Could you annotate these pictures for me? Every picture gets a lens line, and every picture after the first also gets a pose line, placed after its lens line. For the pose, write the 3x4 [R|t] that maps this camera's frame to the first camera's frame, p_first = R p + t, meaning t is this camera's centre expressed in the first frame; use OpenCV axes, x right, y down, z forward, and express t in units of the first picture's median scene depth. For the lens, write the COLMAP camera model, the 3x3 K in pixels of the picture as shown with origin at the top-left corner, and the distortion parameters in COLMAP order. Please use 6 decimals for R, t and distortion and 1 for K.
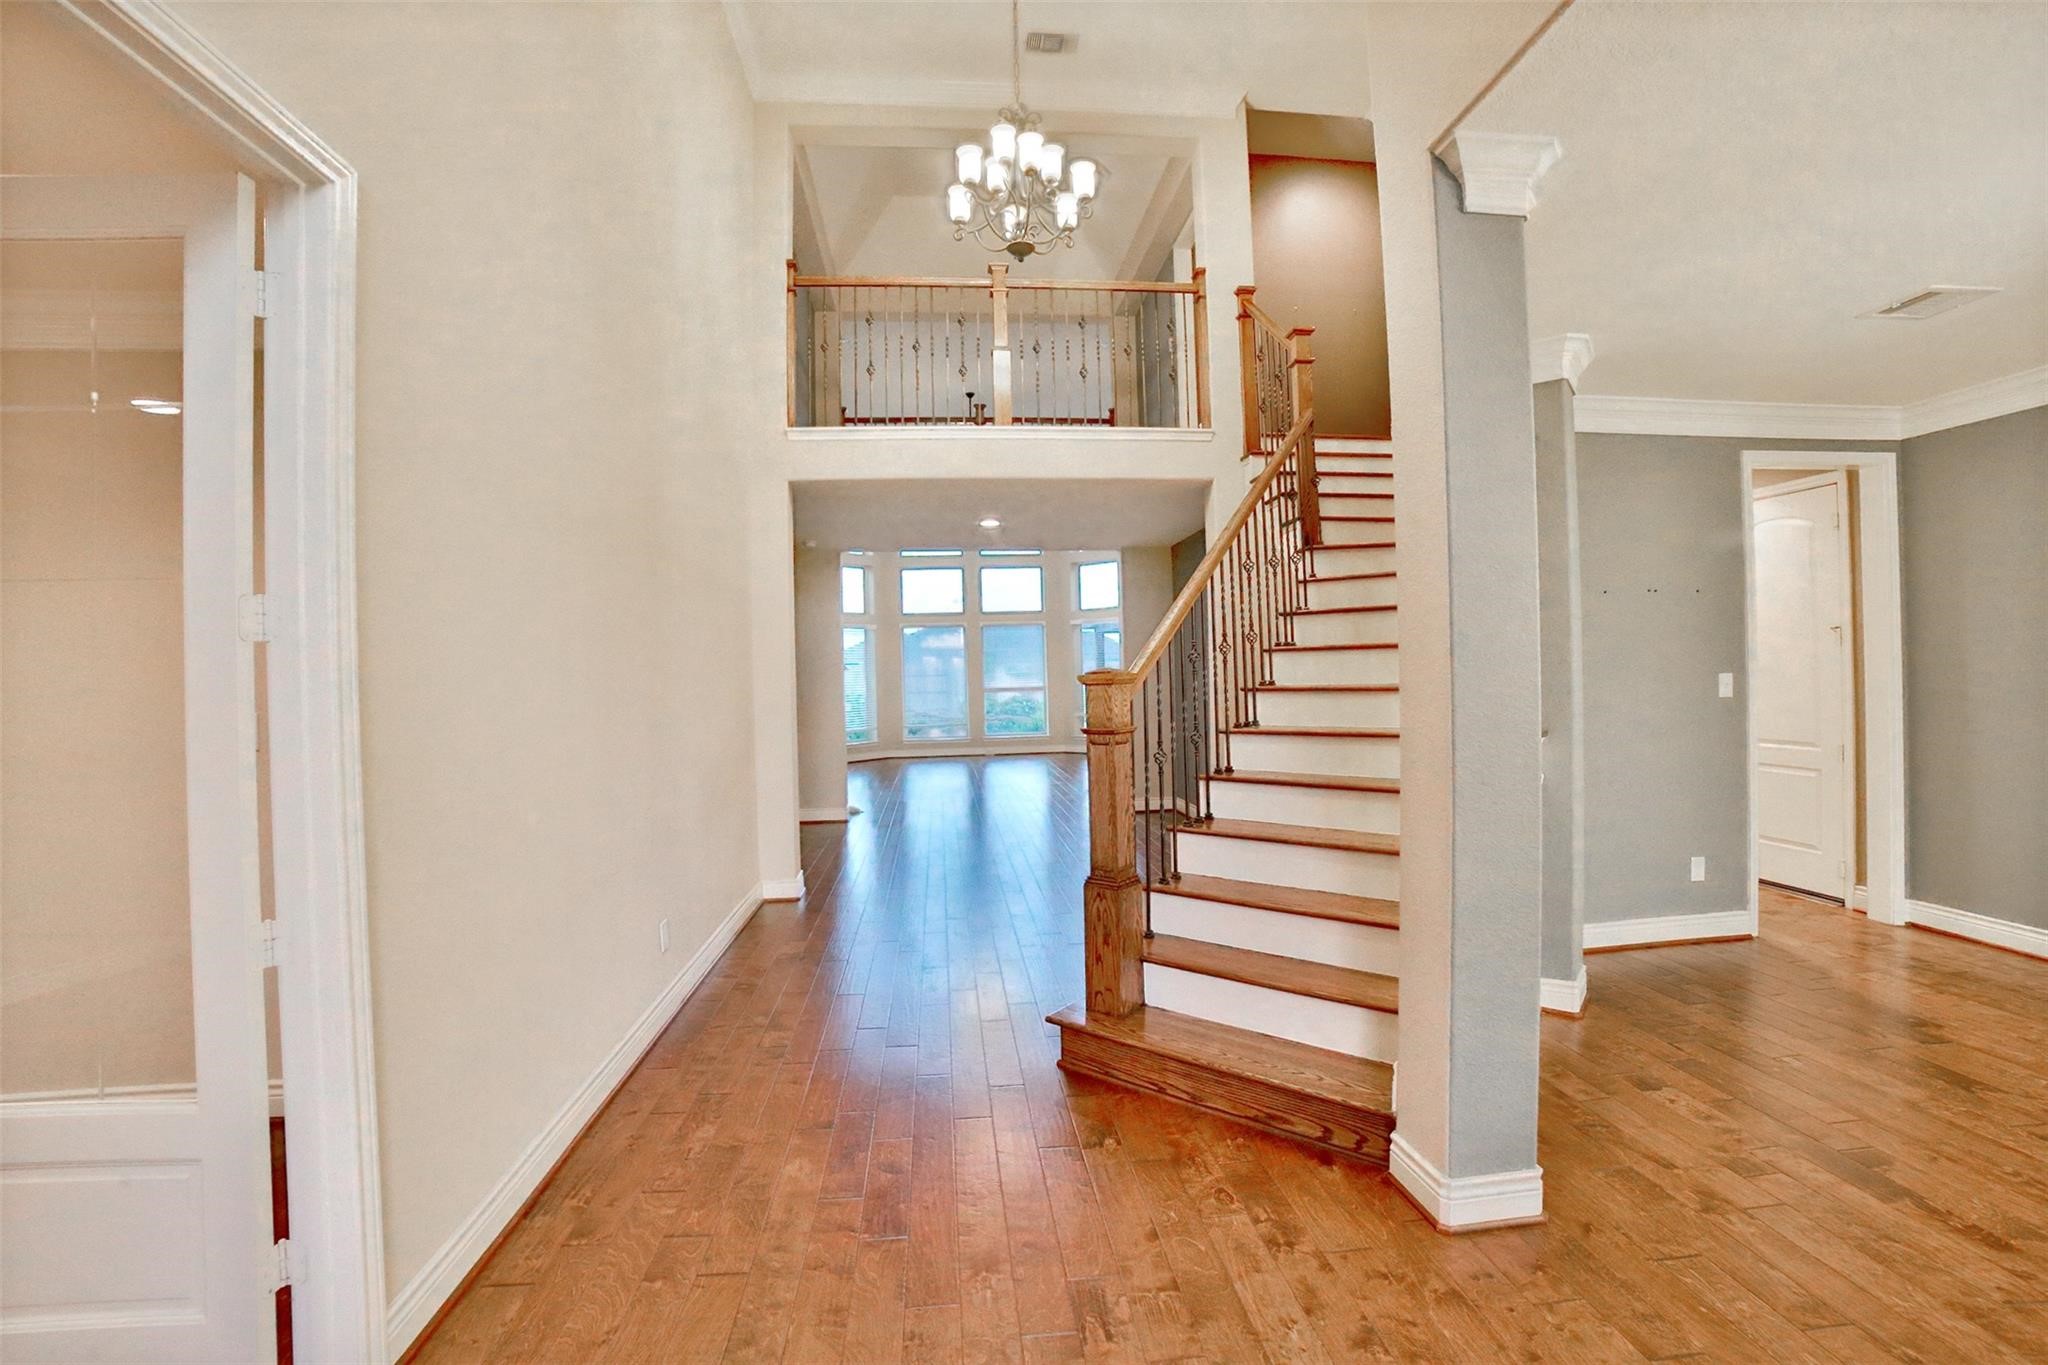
lens RADIAL K [[884.6, 0, 1026.4], [0, 884.6, 673.4], [0, 0, 1]] dist [-0.100660, 0.034044]
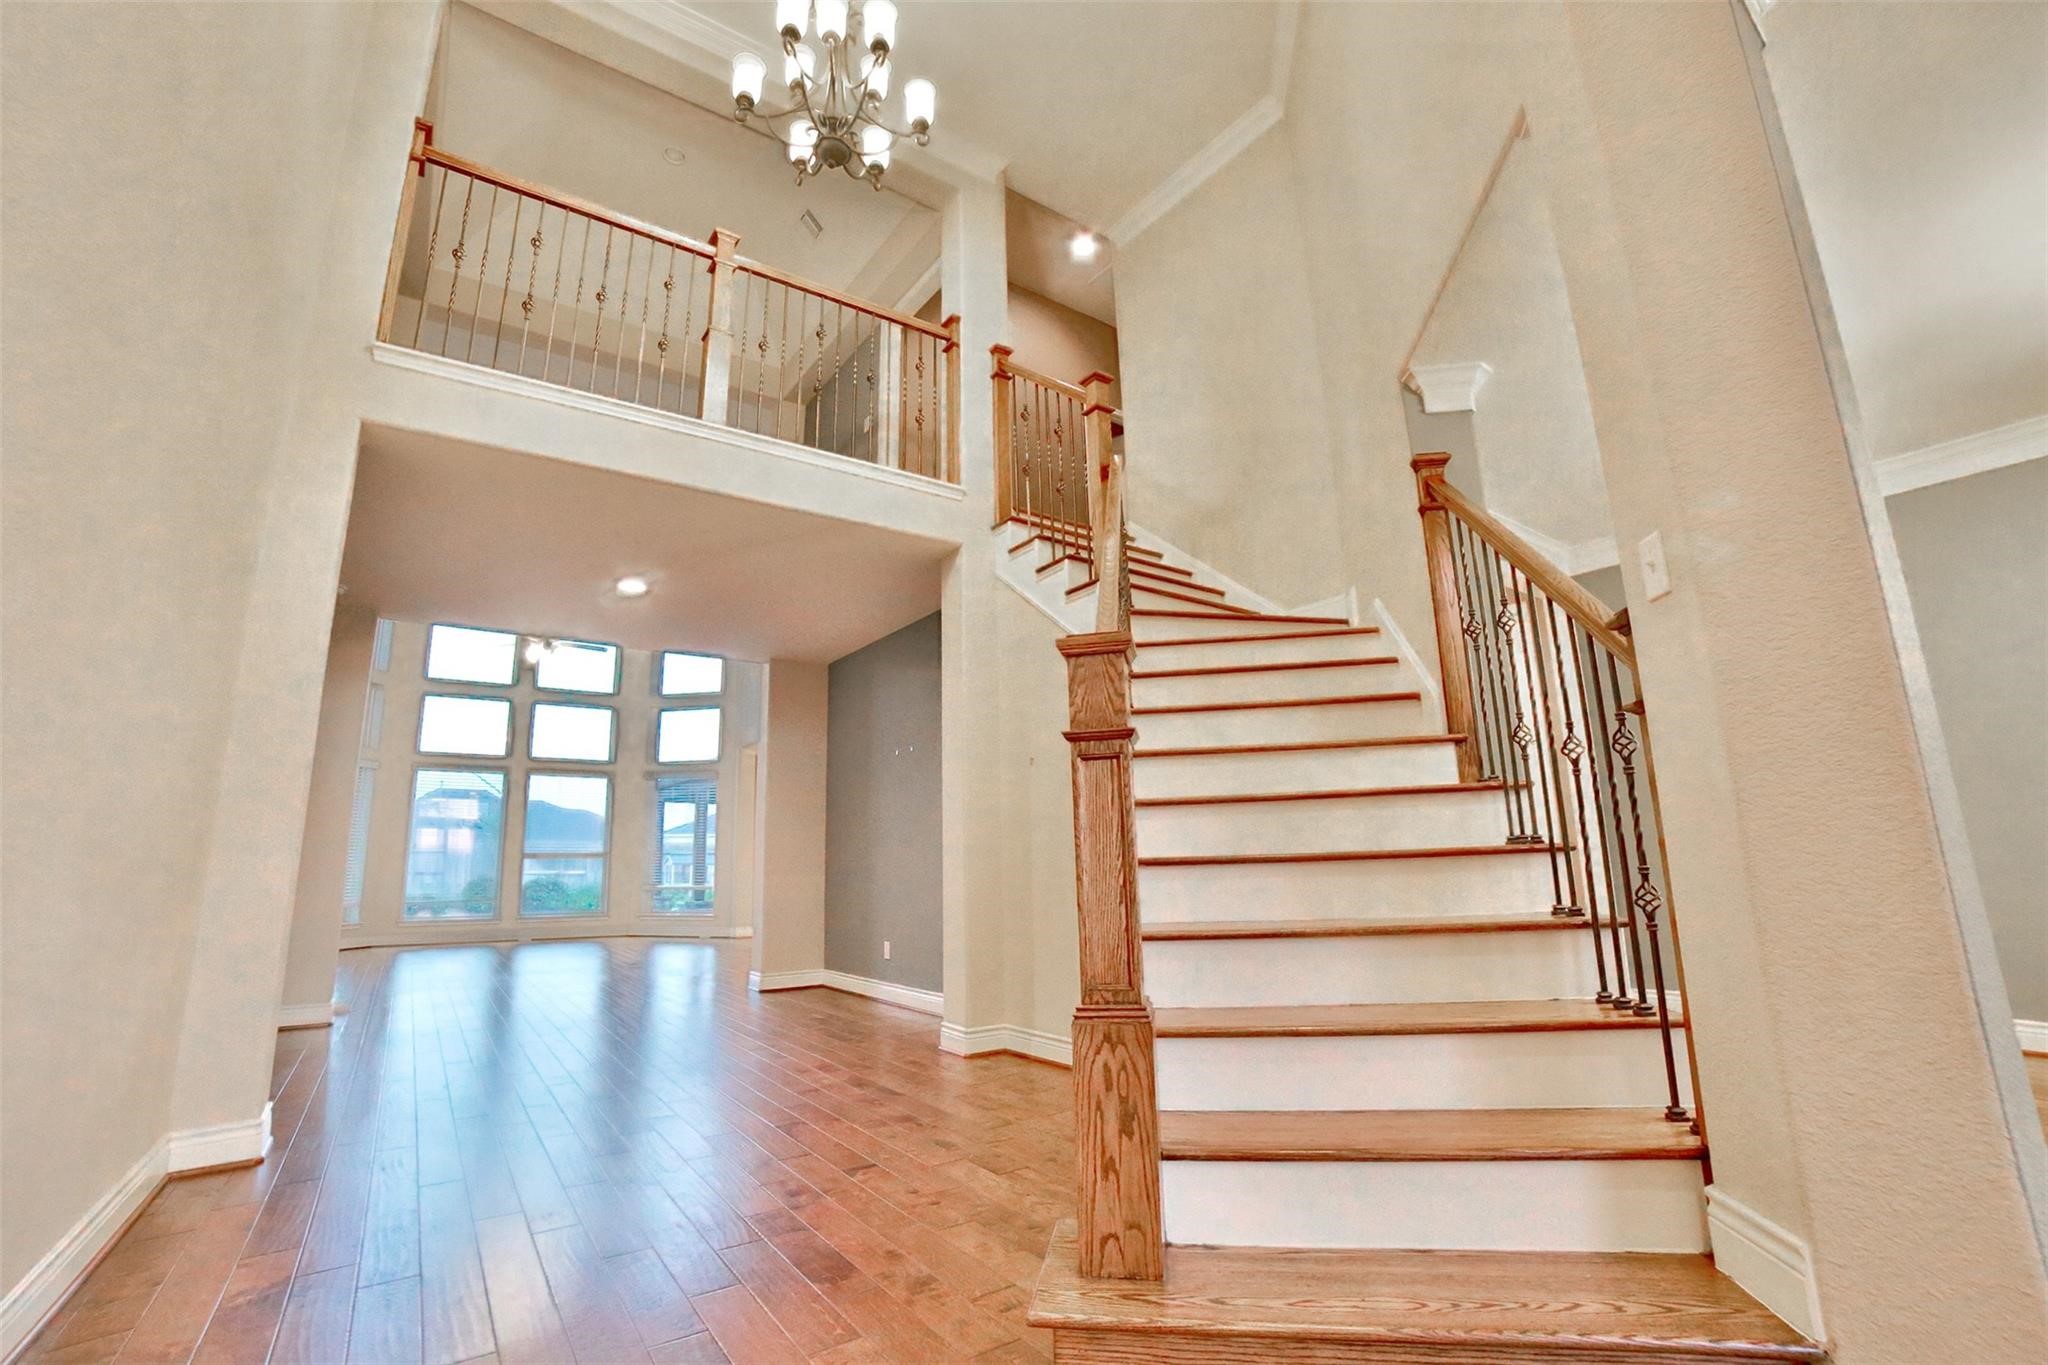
lens RADIAL K [[884.6, 0, 1026.4], [0, 884.6, 673.4], [0, 0, 1]] dist [-0.100660, 0.034044]
pose [[0.867660, 0.104760, 0.485996, -0.132889], [0.005768, 0.975360, -0.220544, 0.085002], [-0.497125, 0.194160, 0.845676, 0.299820]]
